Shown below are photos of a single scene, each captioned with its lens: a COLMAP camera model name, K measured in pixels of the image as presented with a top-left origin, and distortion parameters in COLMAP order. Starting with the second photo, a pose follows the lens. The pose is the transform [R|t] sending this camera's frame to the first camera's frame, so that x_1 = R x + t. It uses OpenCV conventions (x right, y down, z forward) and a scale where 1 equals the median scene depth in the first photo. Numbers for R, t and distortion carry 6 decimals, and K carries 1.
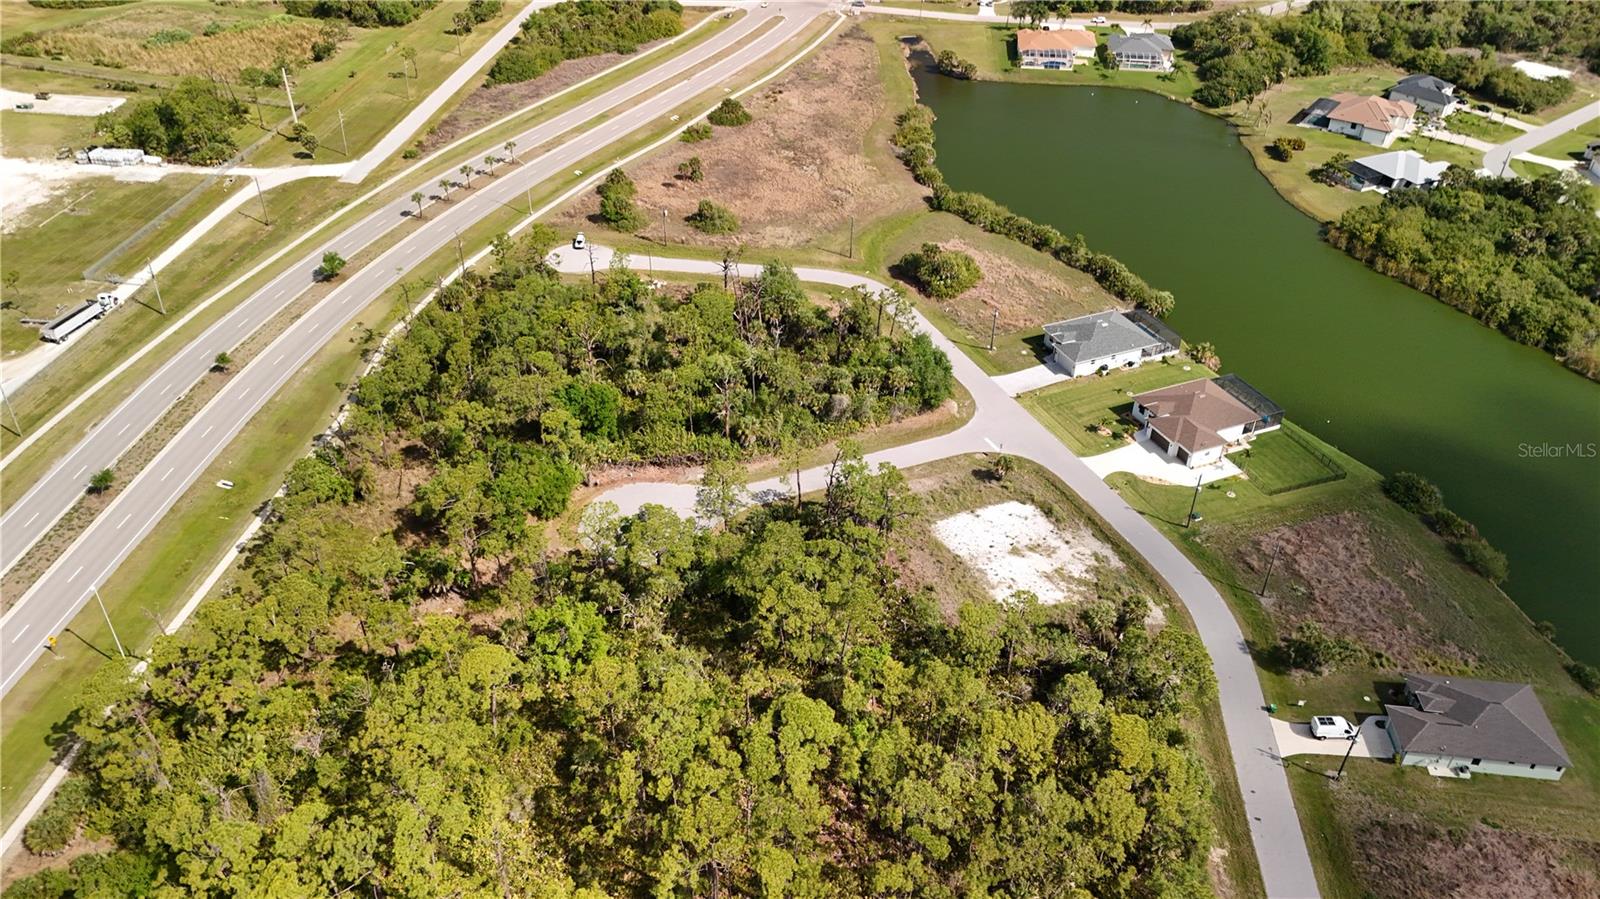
lens RADIAL K [[1168.8, 0, 796.3], [0, 1168.8, 470.9], [0, 0, 1]] dist [0.073428, -0.067367]
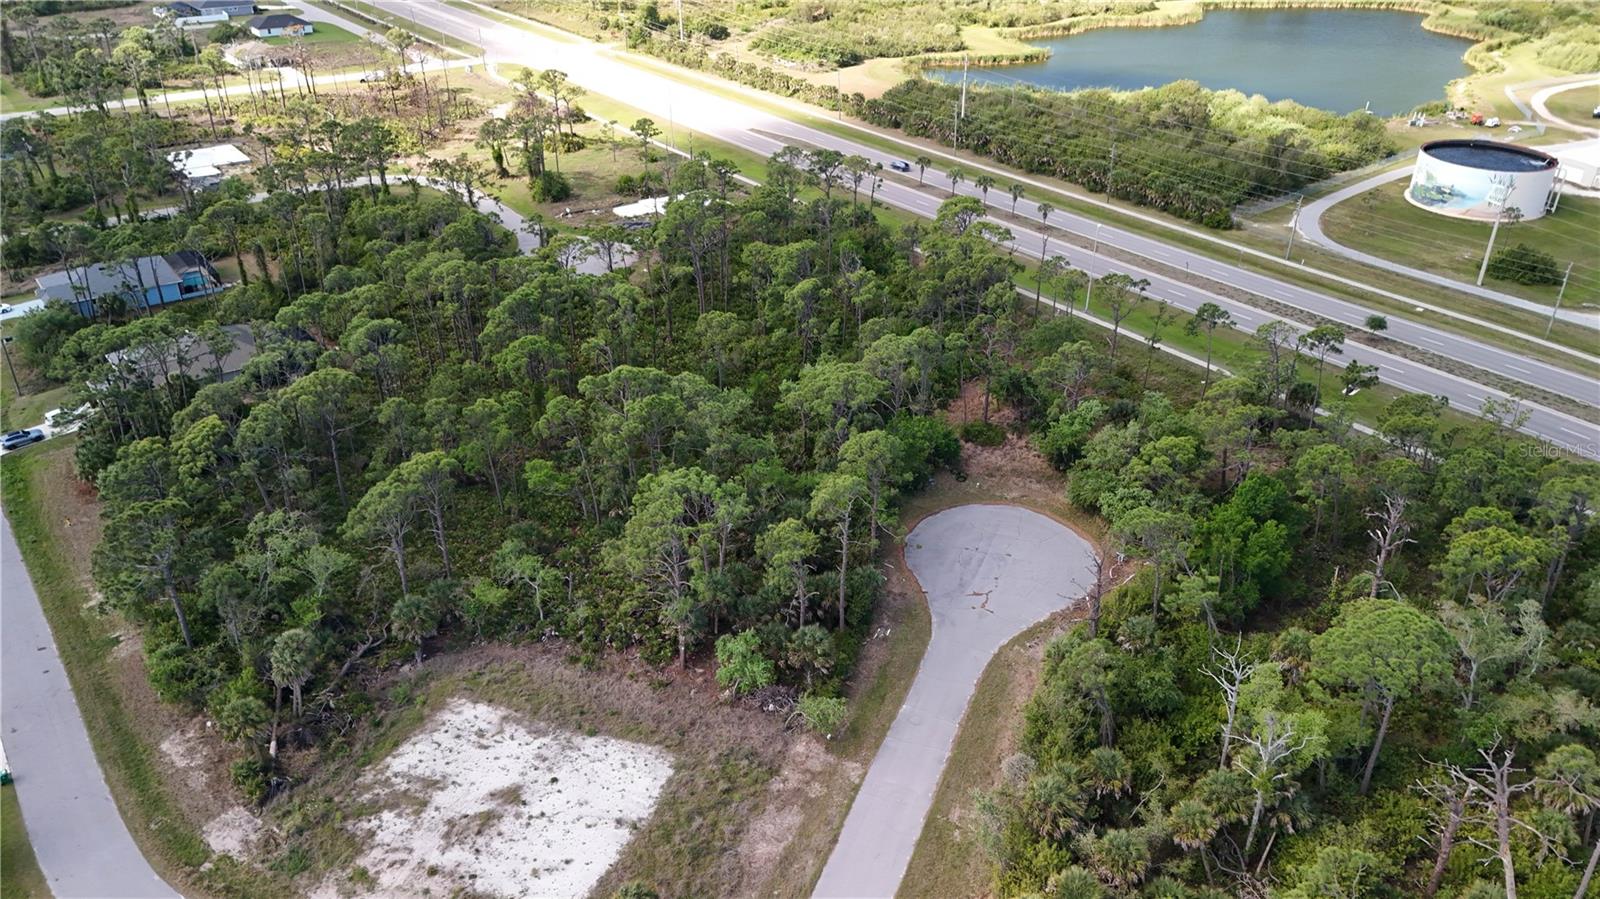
lens RADIAL K [[1168.8, 0, 798.1], [0, 1168.8, 444.5], [0, 0, 1]] dist [0.073428, -0.067367]
pose [[-0.718397, 0.318607, -0.618381, 0.324320], [-0.427162, 0.499560, 0.753639, -0.409709], [0.549033, 0.805561, -0.222786, 0.918401]]
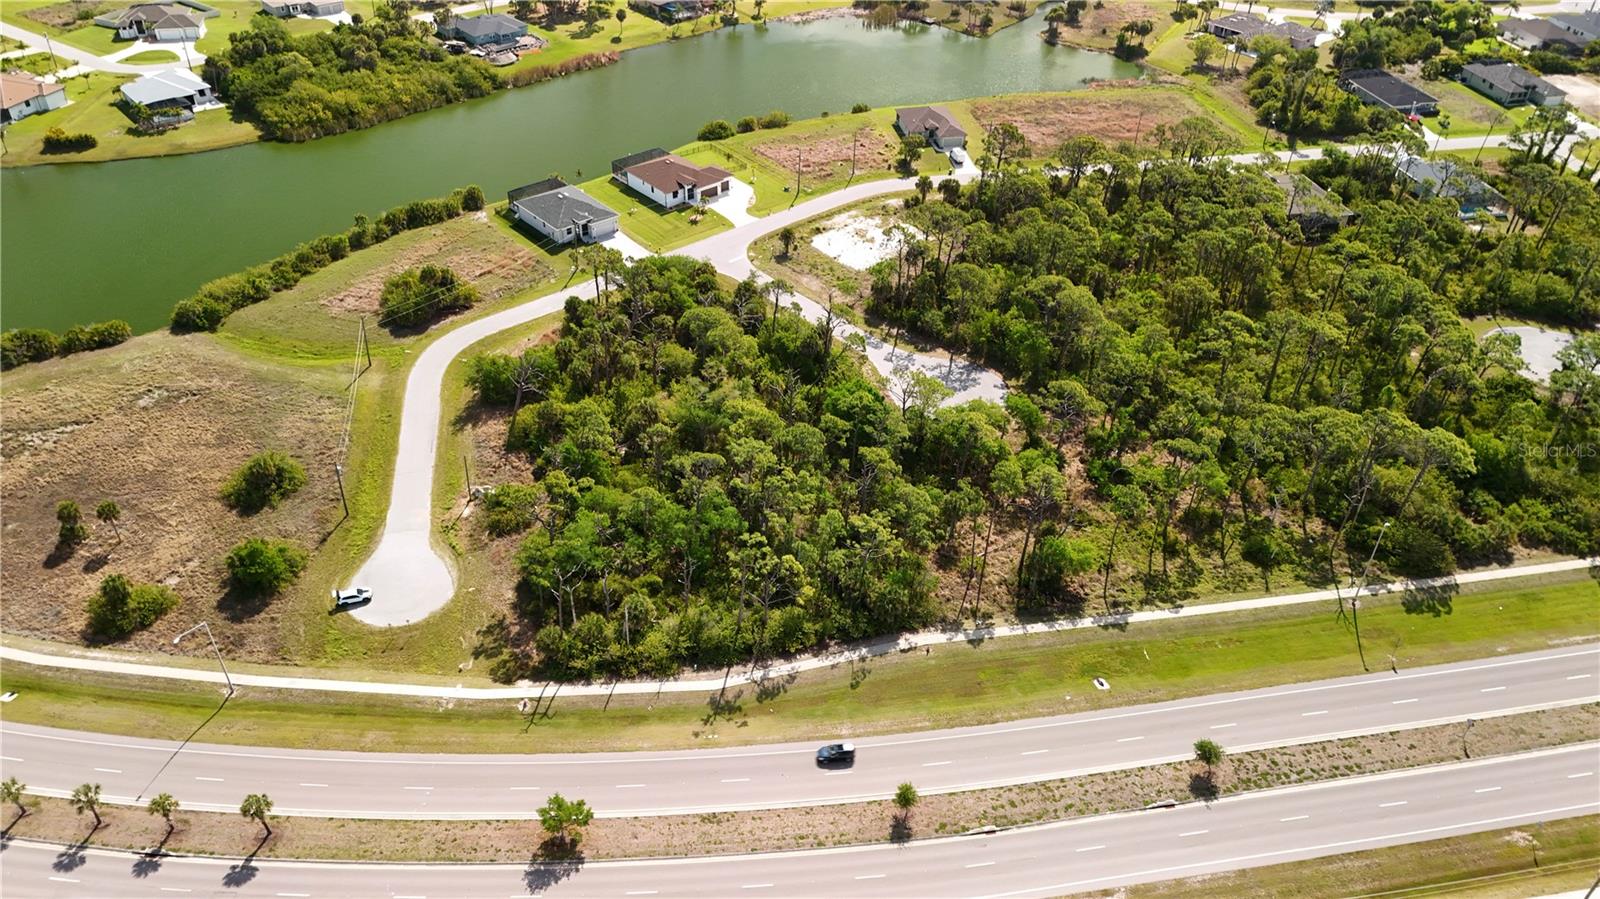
lens RADIAL K [[1168.8, 0, 796.0], [0, 1168.8, 446.9], [0, 0, 1]] dist [0.073428, -0.067367]
pose [[-0.296835, -0.587862, 0.752534, -0.847432], [0.544944, 0.542856, 0.639018, -0.637002], [-0.784172, 0.599772, 0.159213, 0.859682]]
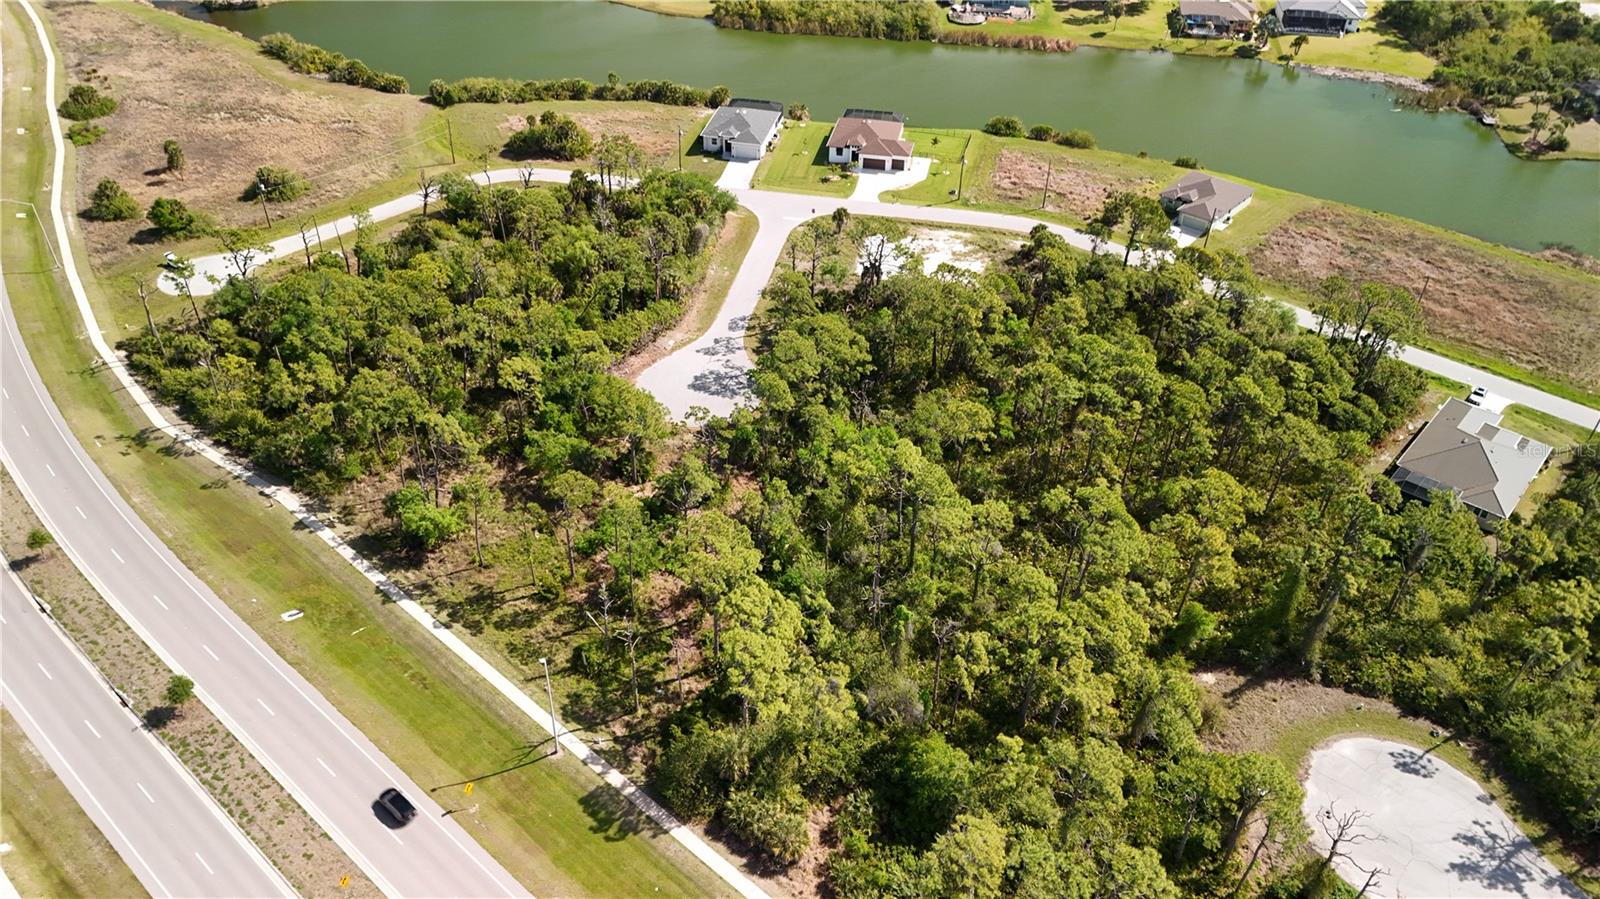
lens RADIAL K [[1168.8, 0, 803.4], [0, 1168.8, 450.0], [0, 0, 1]] dist [0.073428, -0.067367]
pose [[0.572194, -0.499015, 0.650828, -0.672010], [0.478640, 0.847601, 0.229077, -0.086773], [-0.665956, 0.180436, 0.723841, 0.200554]]
